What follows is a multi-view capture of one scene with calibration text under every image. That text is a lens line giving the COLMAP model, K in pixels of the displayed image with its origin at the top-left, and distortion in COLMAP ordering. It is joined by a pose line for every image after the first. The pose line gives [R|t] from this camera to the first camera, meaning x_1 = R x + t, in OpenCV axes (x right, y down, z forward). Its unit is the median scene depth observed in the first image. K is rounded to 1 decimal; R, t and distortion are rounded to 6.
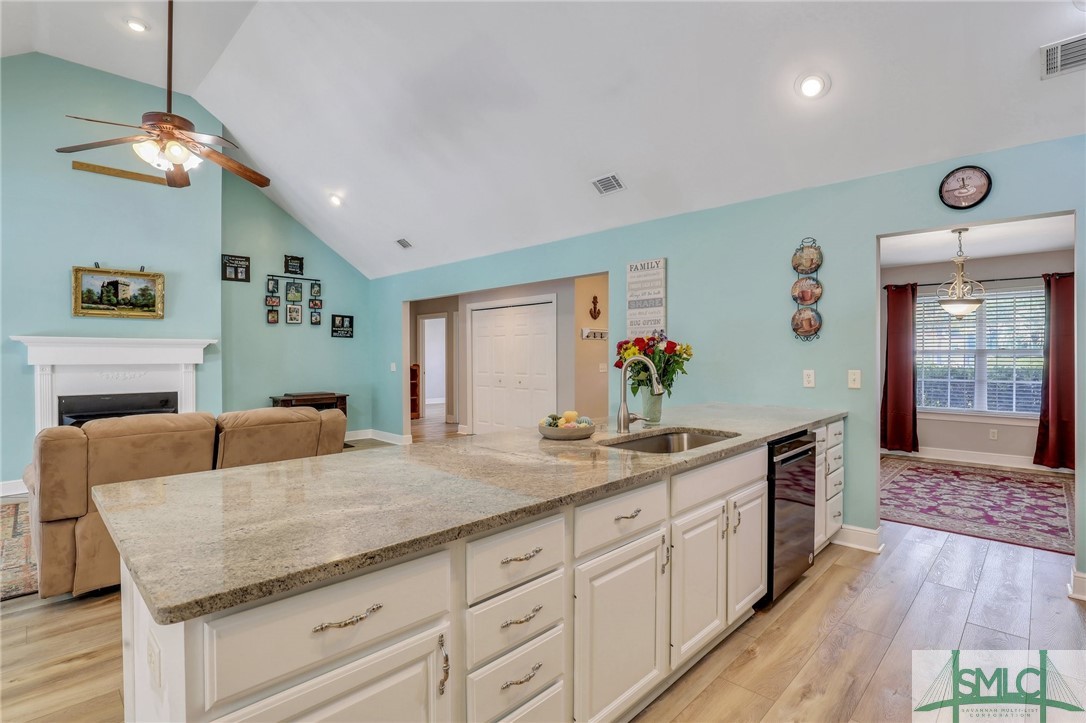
lens RADIAL K [[523.6, 0, 554.3], [0, 523.6, 358.0], [0, 0, 1]] dist [-0.030947, 0.007733]
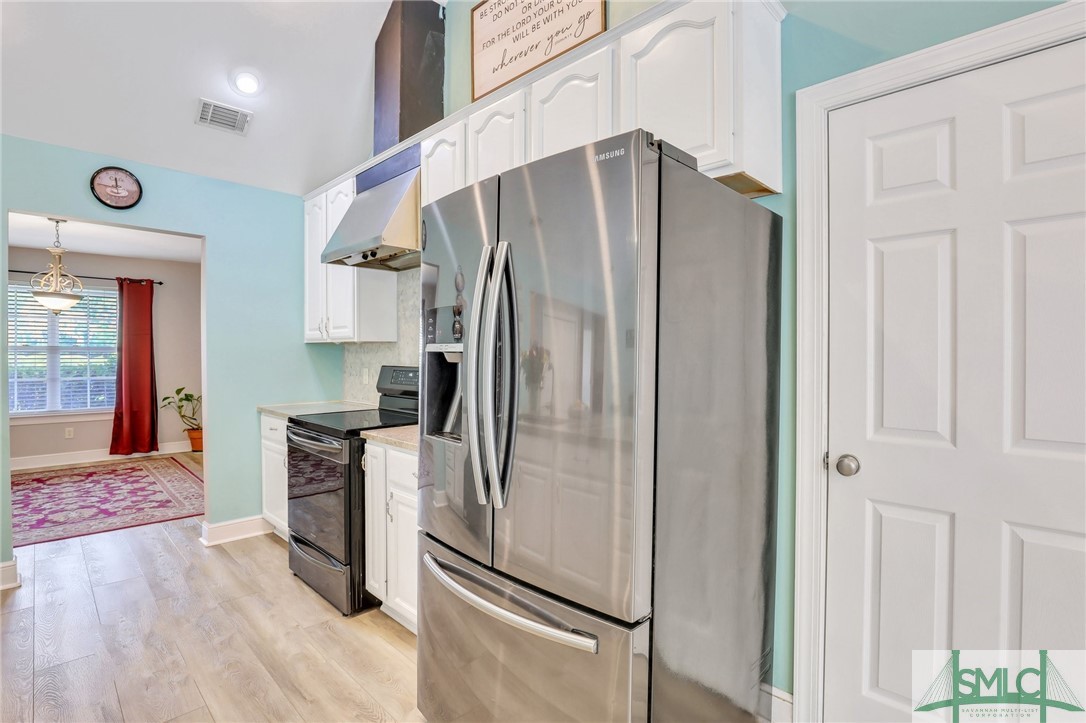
lens RADIAL K [[523.6, 0, 554.3], [0, 523.6, 358.0], [0, 0, 1]] dist [-0.030947, 0.007733]
pose [[0.001948, -0.006188, 0.999979, -0.127105], [0.000684, 0.999981, 0.006187, 0.000100], [-0.999998, 0.000672, 0.001952, 0.076133]]
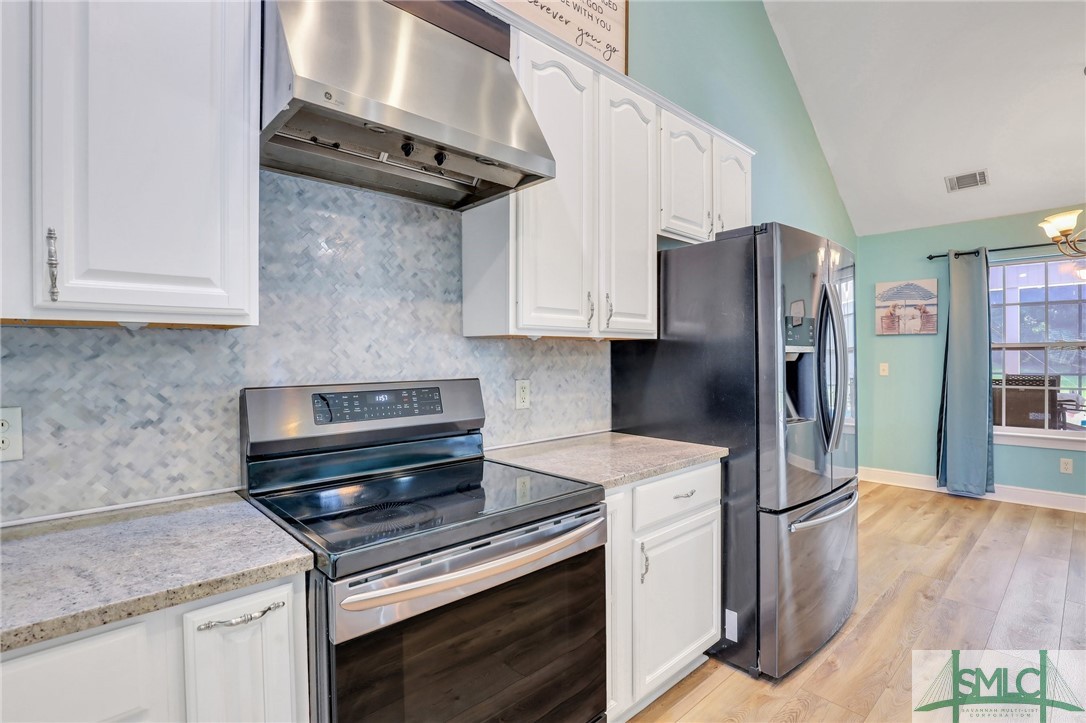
lens RADIAL K [[523.6, 0, 554.3], [0, 523.6, 358.0], [0, 0, 1]] dist [-0.030947, 0.007733]
pose [[-0.999062, 0.009968, 0.042151, 0.381835], [0.010411, 0.999893, 0.010286, -0.004027], [-0.042044, 0.010715, -0.999058, 0.569721]]
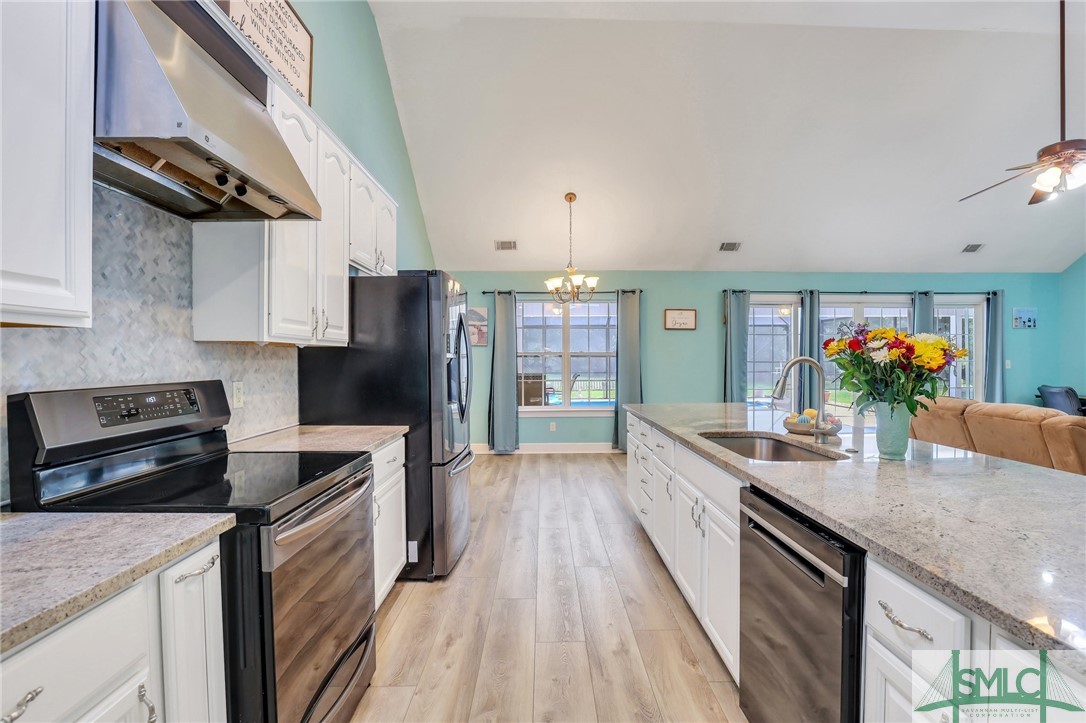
lens RADIAL K [[503.5, 0, 550.4], [0, 503.5, 362.5], [0, 0, 1]] dist [-0.024978, 0.001942]
pose [[-0.704159, 0.011147, -0.709955, 0.553611], [0.001682, 0.999900, 0.014032, -0.004808], [0.710040, 0.008687, -0.704107, 0.658561]]
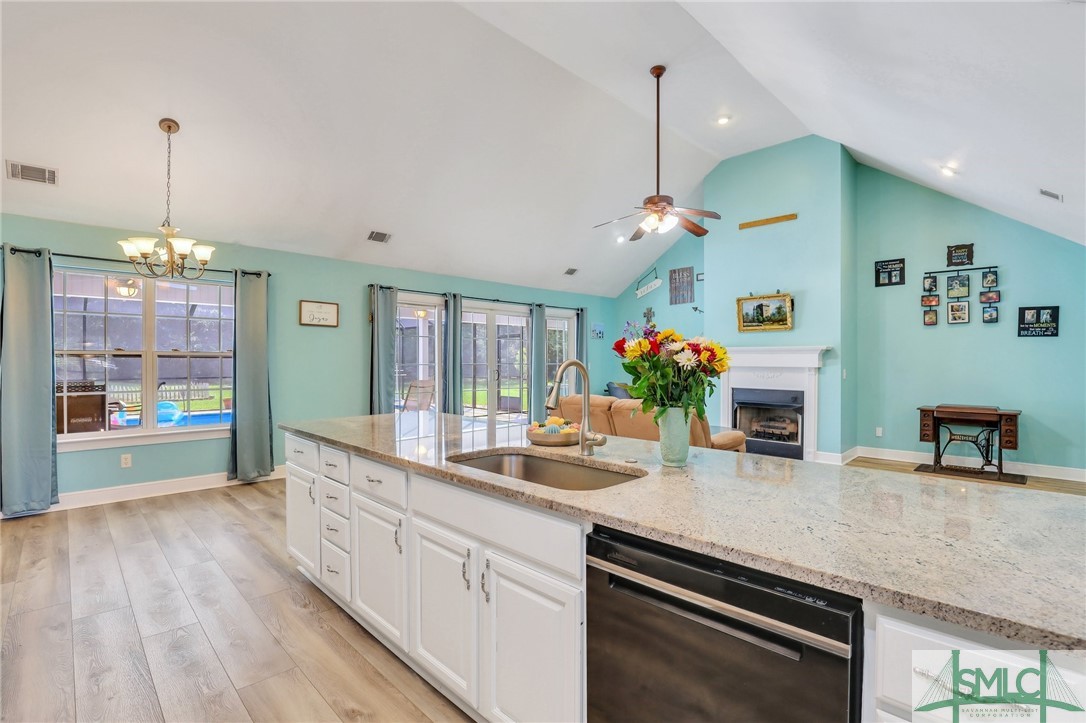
lens RADIAL K [[503.5, 0, 550.4], [0, 503.5, 362.5], [0, 0, 1]] dist [-0.024978, 0.001942]
pose [[-0.012987, 0.006927, -0.999892, 0.474192], [-0.007979, 0.999943, 0.007031, -0.003372], [0.999884, 0.008069, -0.012931, 0.492234]]
